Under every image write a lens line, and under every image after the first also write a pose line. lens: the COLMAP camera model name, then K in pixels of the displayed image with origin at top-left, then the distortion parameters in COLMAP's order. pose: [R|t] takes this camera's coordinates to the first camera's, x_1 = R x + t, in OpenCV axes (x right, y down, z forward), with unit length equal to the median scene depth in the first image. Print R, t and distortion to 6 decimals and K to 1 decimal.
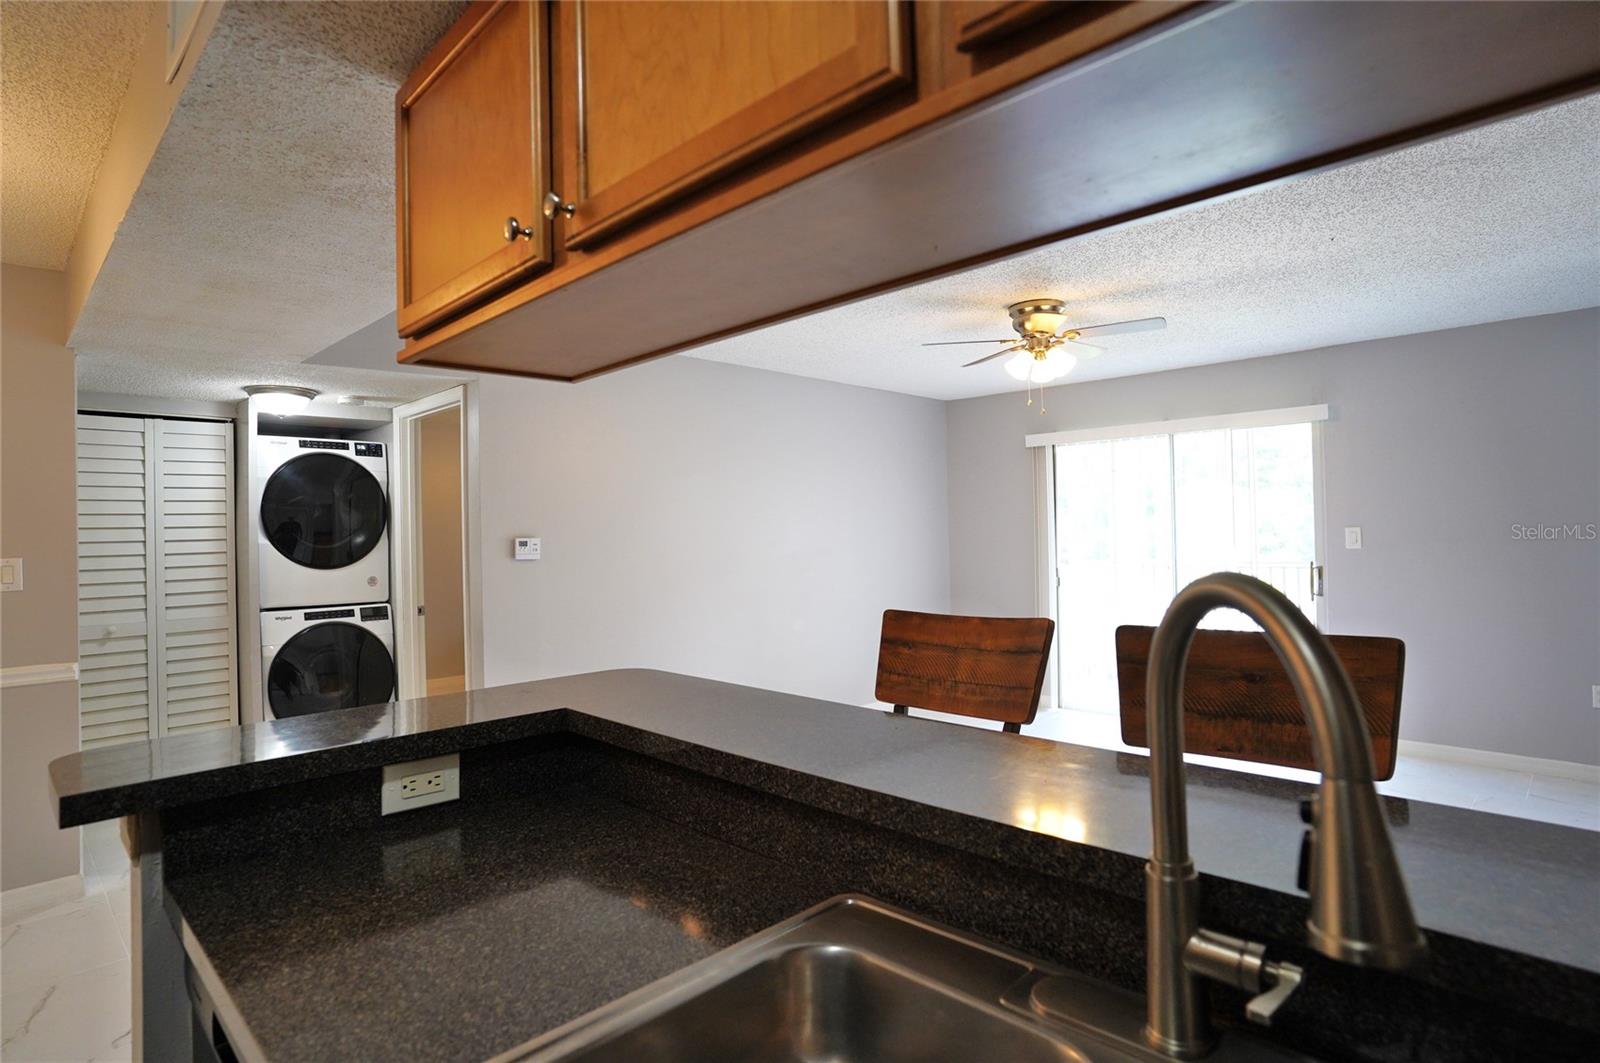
lens RADIAL K [[841.3, 0, 795.5], [0, 841.3, 524.6], [0, 0, 1]] dist [-0.076523, 0.048901]
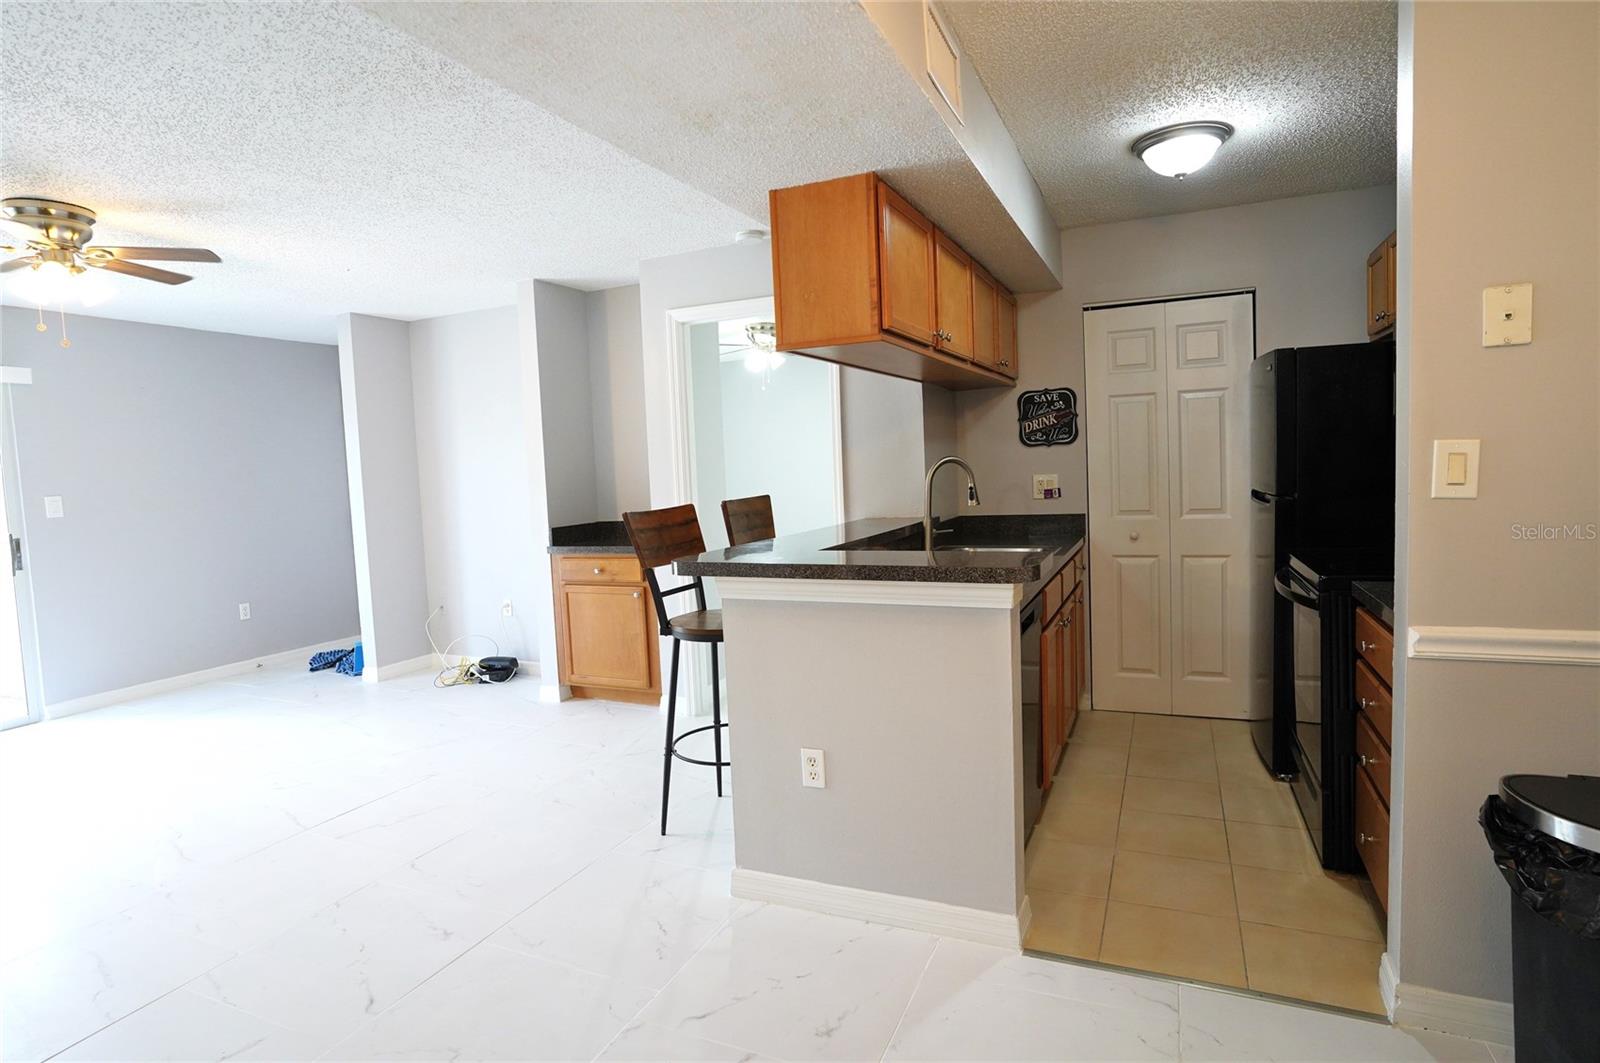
lens RADIAL K [[841.3, 0, 795.5], [0, 841.3, 524.6], [0, 0, 1]] dist [-0.076523, 0.048901]
pose [[-0.349598, -0.032165, 0.936347, -0.596802], [0.038974, 0.998046, 0.048836, 0.024928], [-0.936089, 0.053566, -0.347662, 0.516041]]
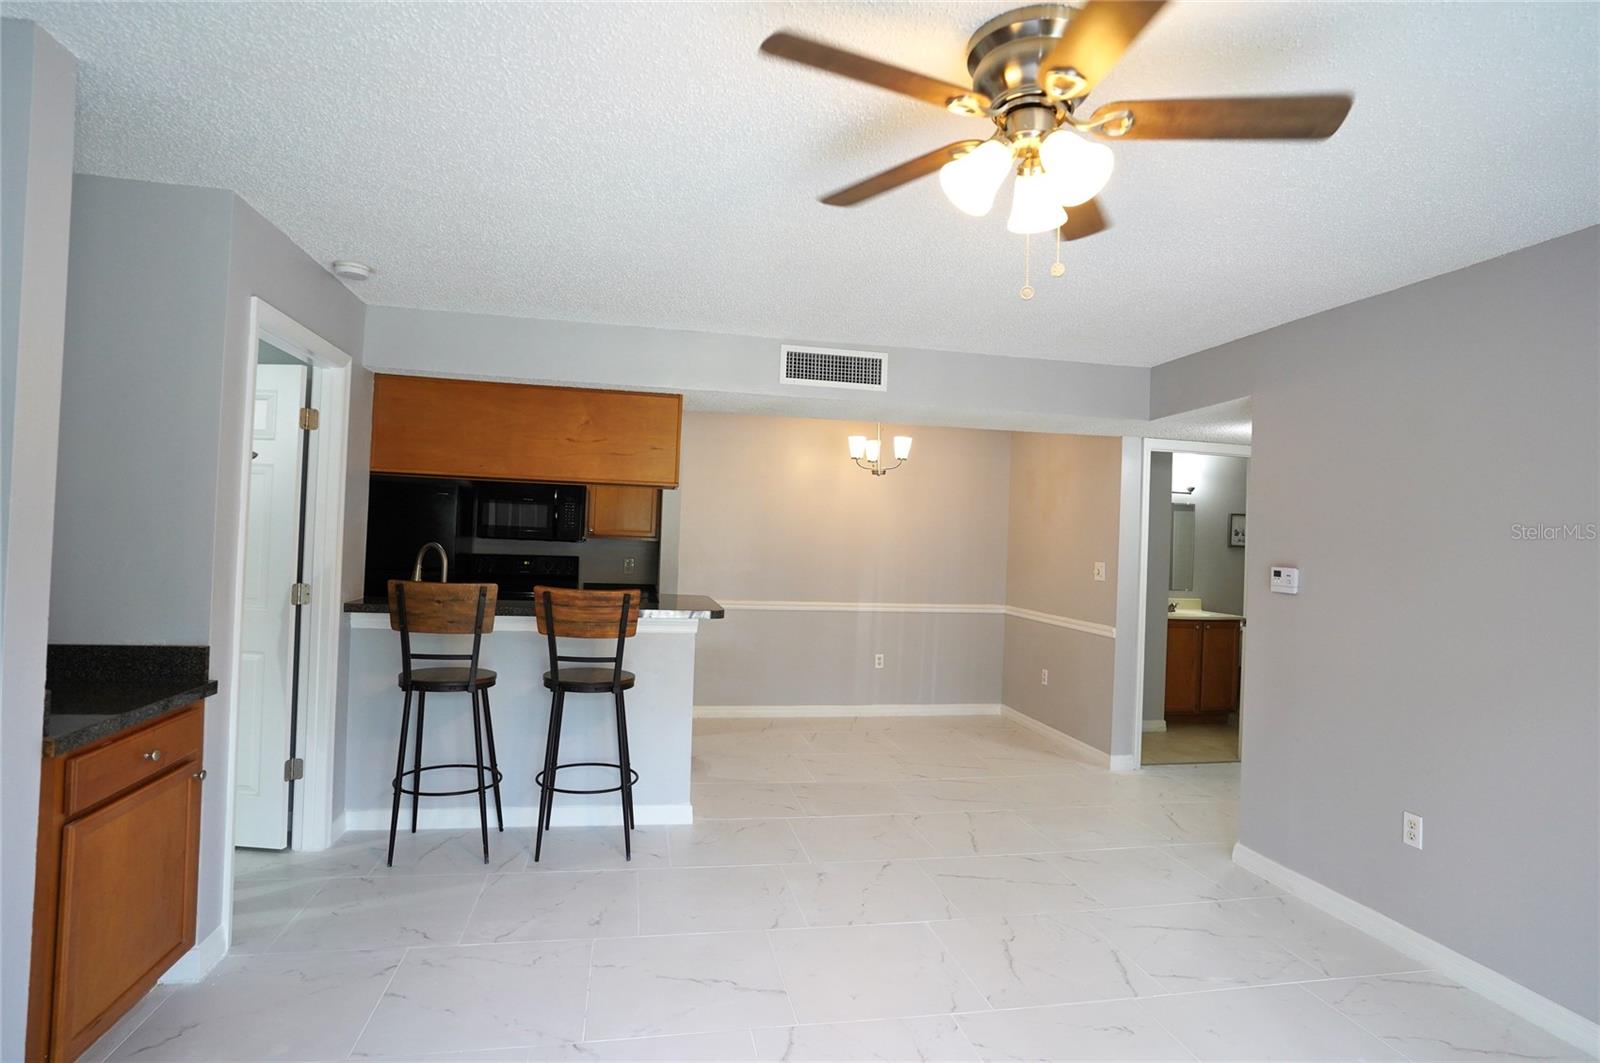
lens RADIAL K [[841.3, 0, 795.5], [0, 841.3, 524.6], [0, 0, 1]] dist [-0.076523, 0.048901]
pose [[-0.560326, -0.011667, -0.828190, 0.596036], [-0.014265, 0.999888, -0.004435, -0.015187], [0.828149, 0.009329, -0.560430, 0.957021]]
